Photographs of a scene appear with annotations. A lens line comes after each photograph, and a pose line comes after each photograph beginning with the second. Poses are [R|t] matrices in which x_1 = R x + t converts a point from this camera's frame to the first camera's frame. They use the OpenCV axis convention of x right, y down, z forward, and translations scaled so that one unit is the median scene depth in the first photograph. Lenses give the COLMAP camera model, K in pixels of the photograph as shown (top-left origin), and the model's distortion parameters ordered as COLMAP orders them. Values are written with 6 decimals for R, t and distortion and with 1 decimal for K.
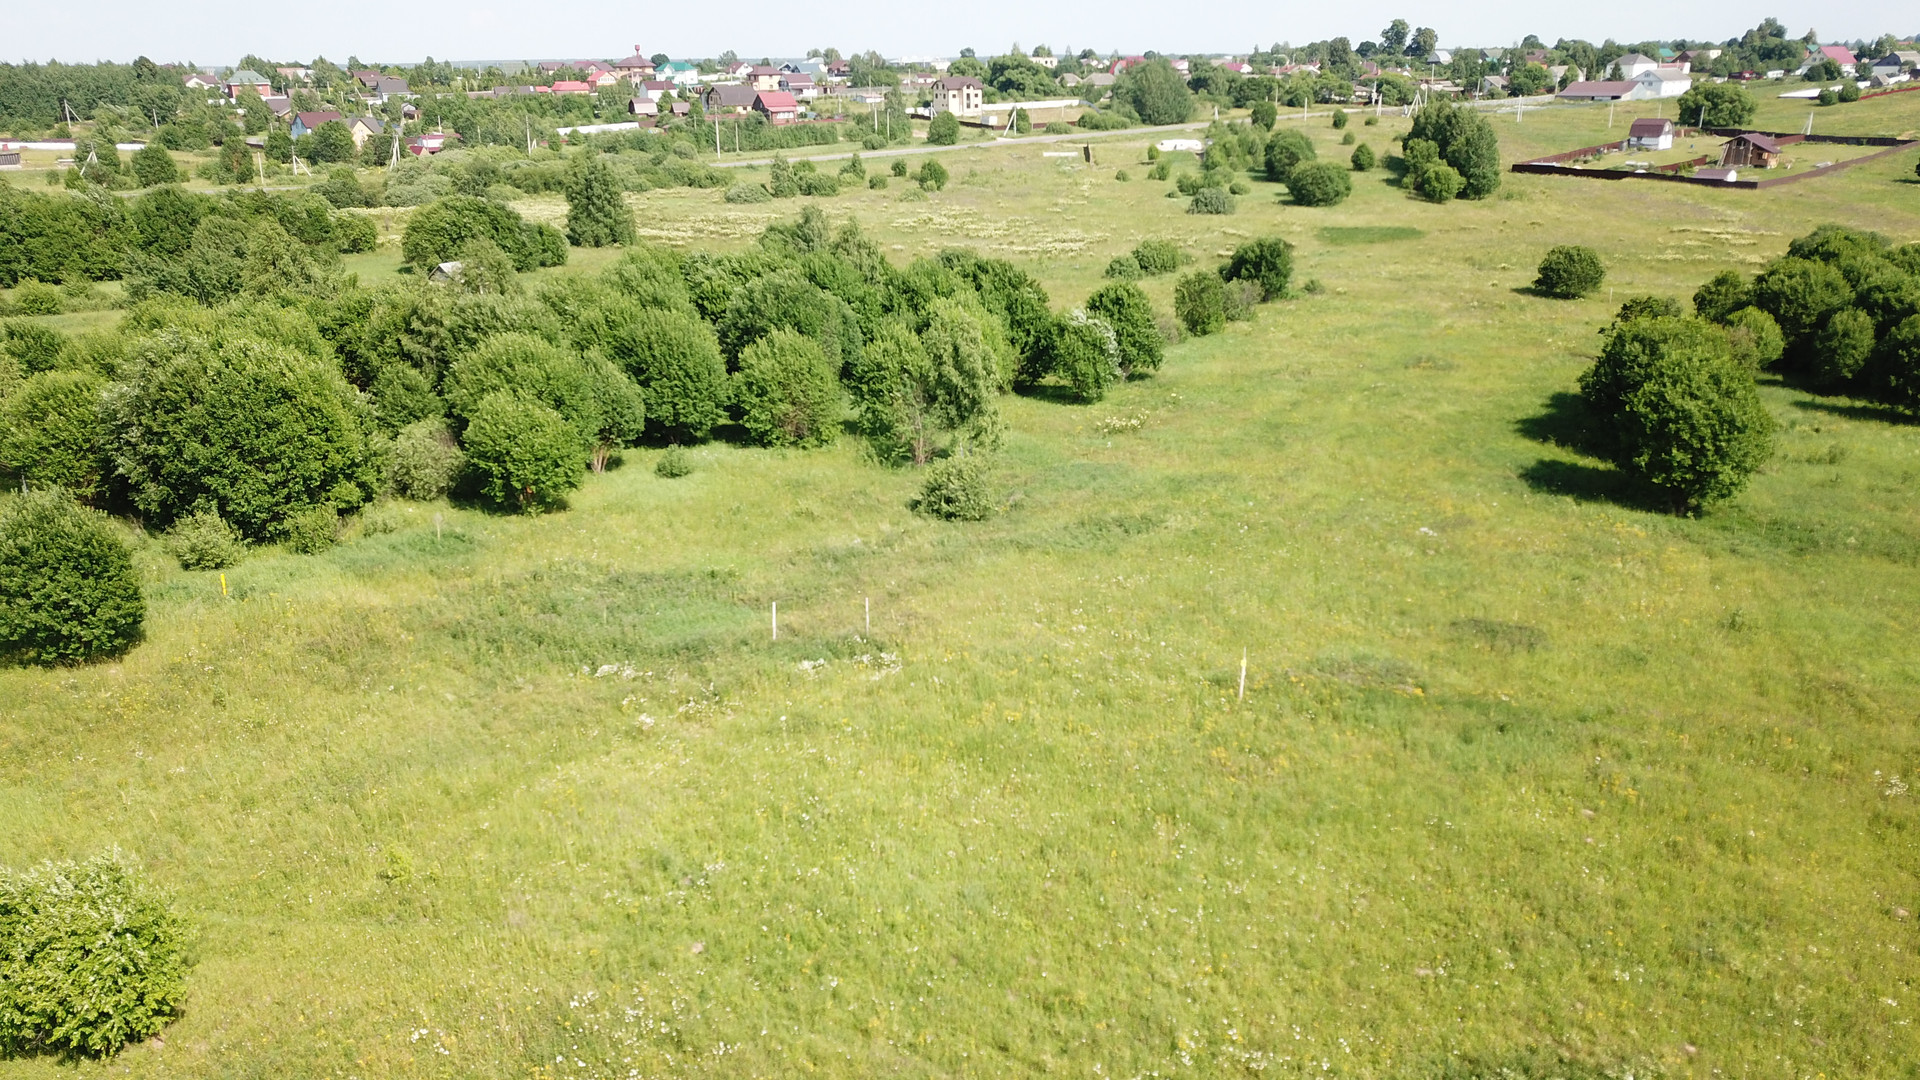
lens RADIAL K [[1480.8, 0, 946.0], [0, 1480.8, 546.4], [0, 0, 1]] dist [0.018152, -0.017510]
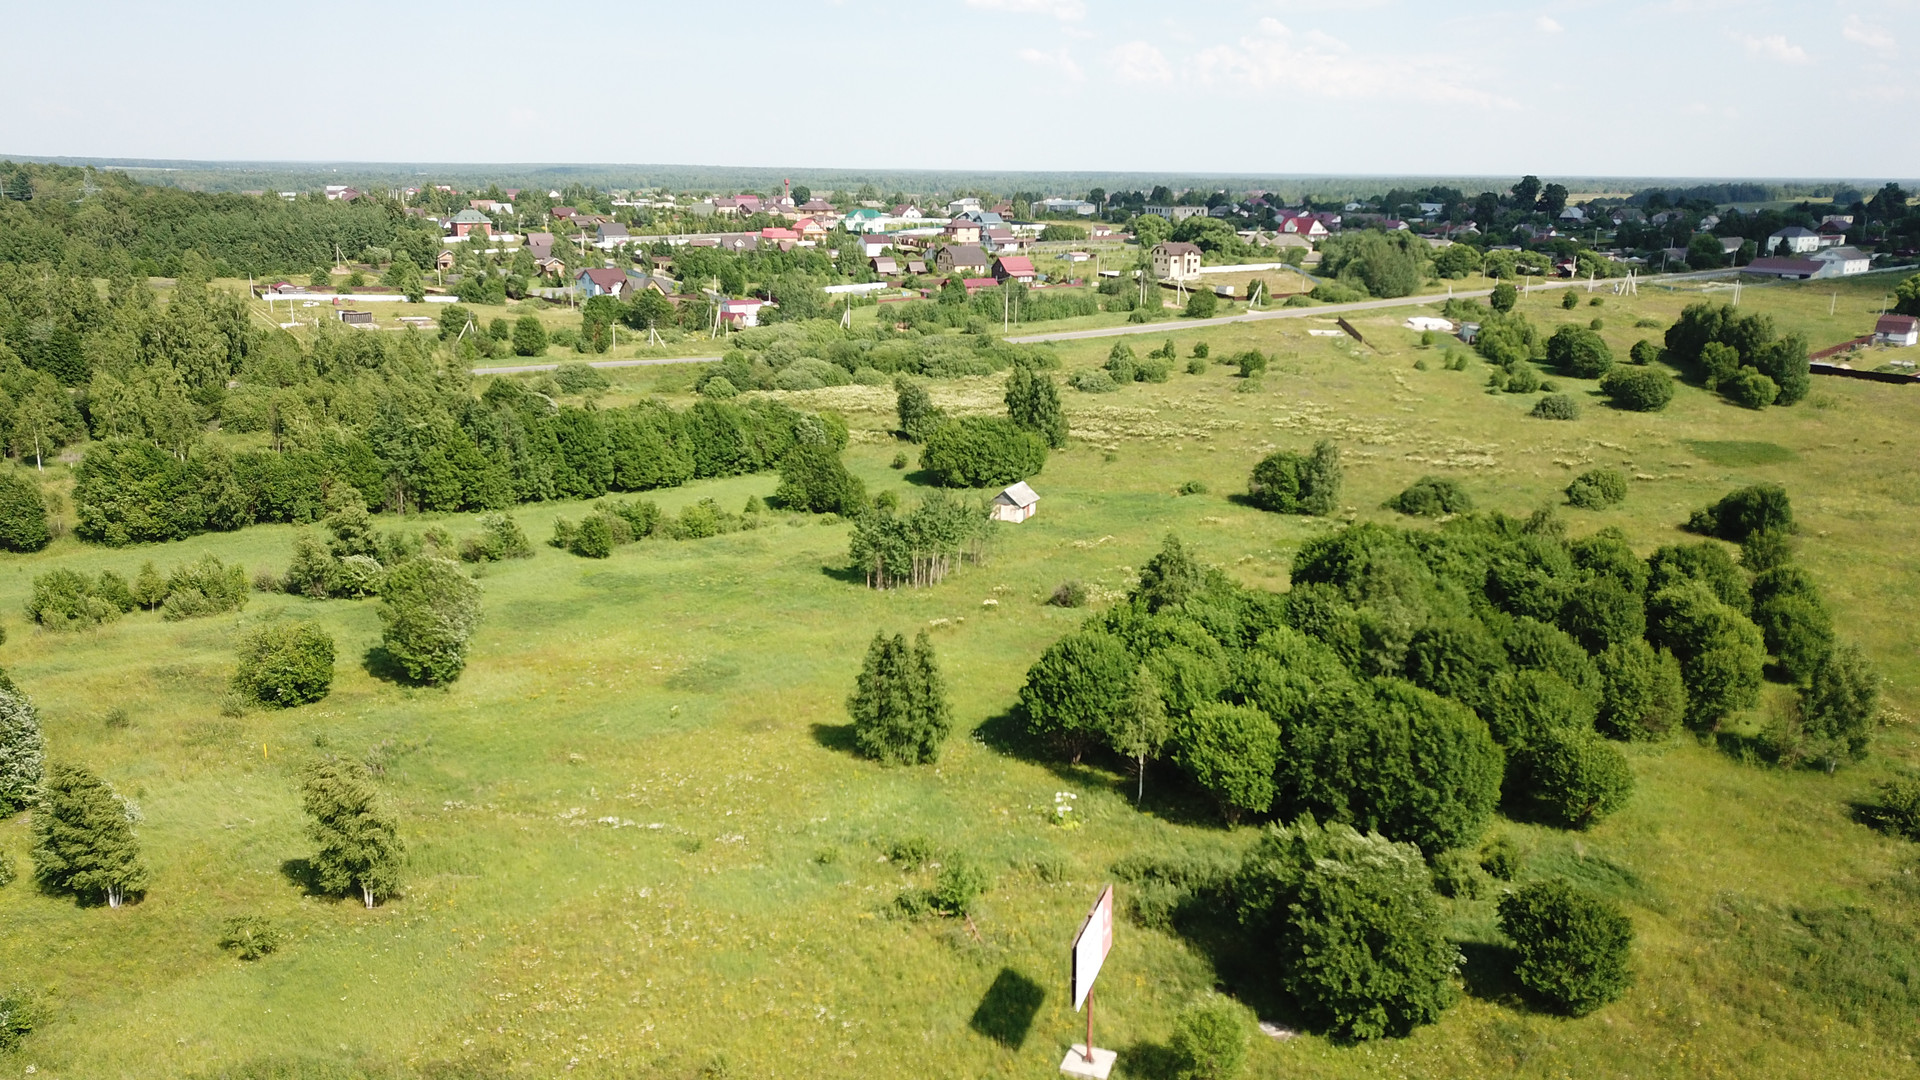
lens RADIAL K [[1480.8, 0, 933.3], [0, 1480.8, 561.5], [0, 0, 1]] dist [0.018152, -0.017510]
pose [[0.999374, 0.029772, -0.019110, -0.586850], [-0.030813, 0.997916, -0.056686, -0.113362], [0.017382, 0.057240, 0.998209, -0.159594]]
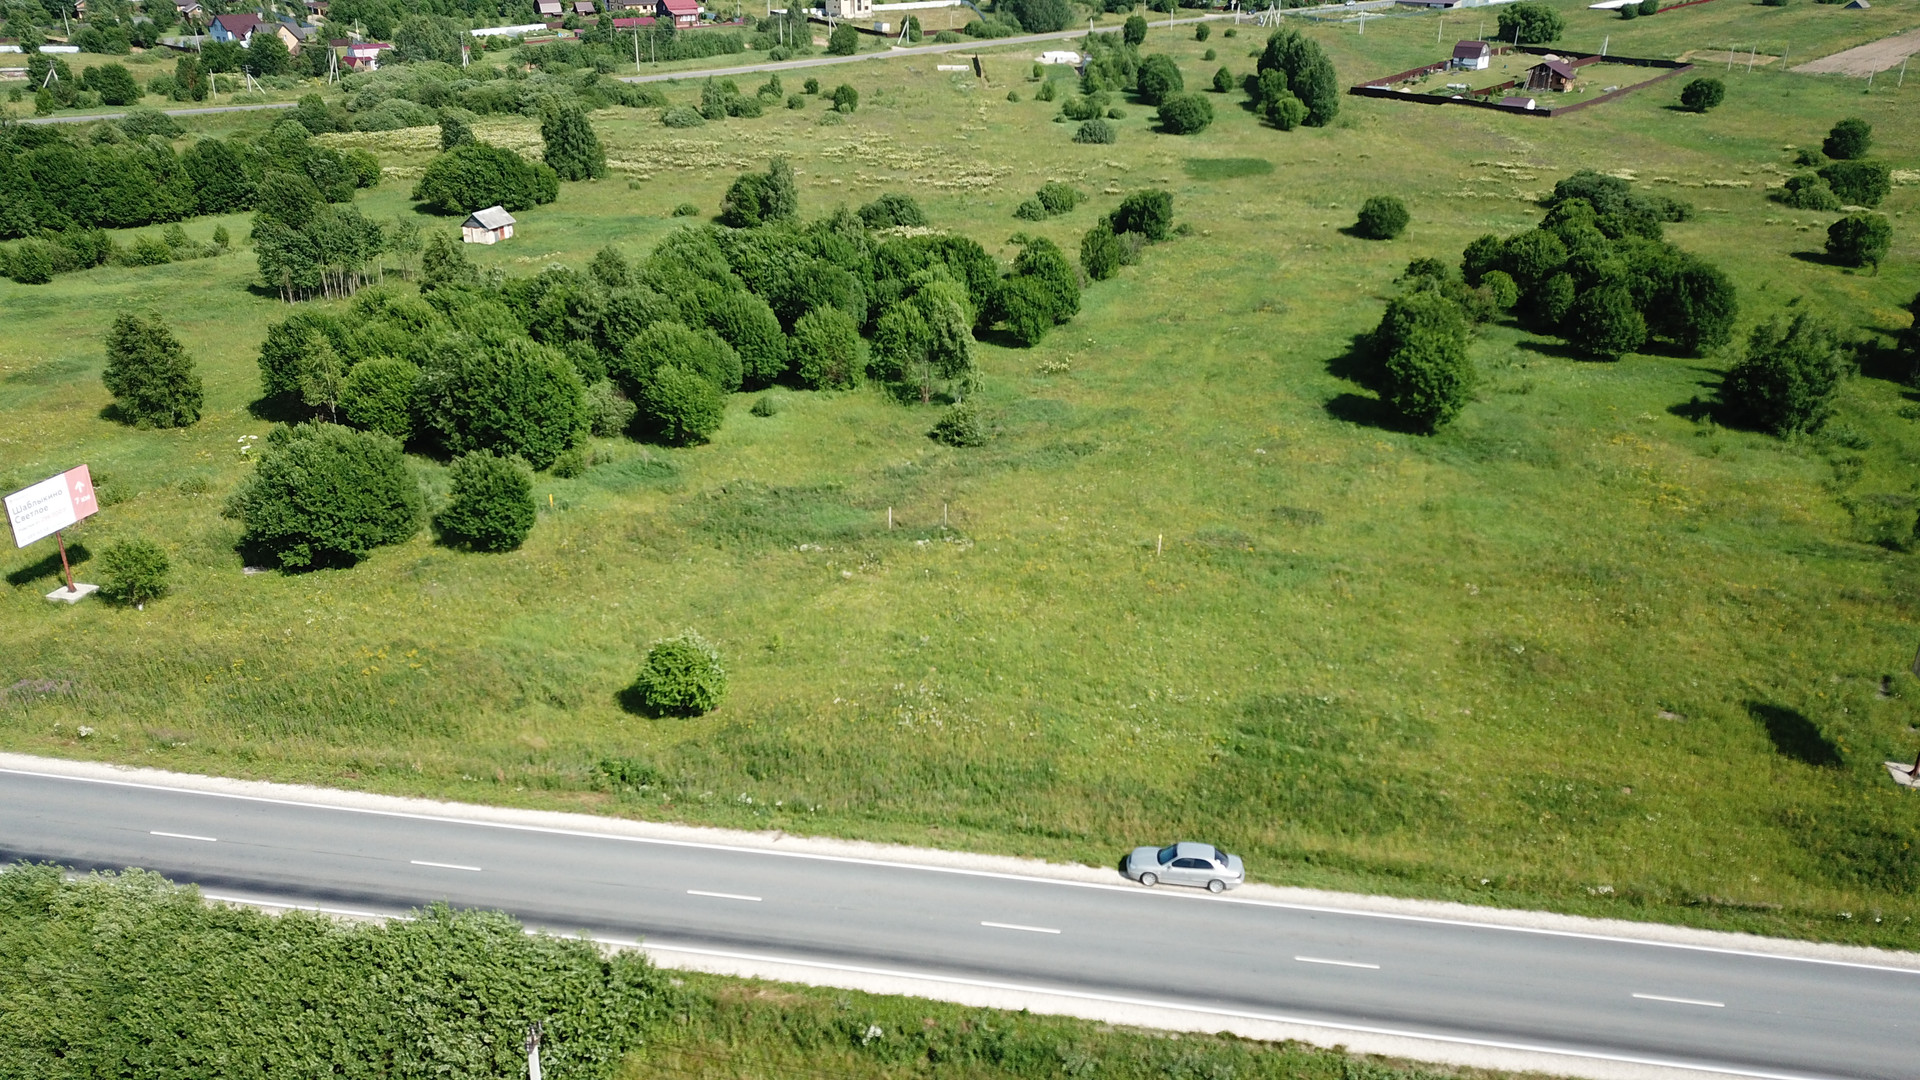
lens RADIAL K [[1480.8, 0, 950.7], [0, 1480.8, 560.9], [0, 0, 1]] dist [0.018152, -0.017510]
pose [[0.995409, -0.022519, 0.093026, -0.116171], [0.013126, 0.994863, 0.100380, -0.039945], [-0.094808, -0.098698, 0.990591, -0.406467]]
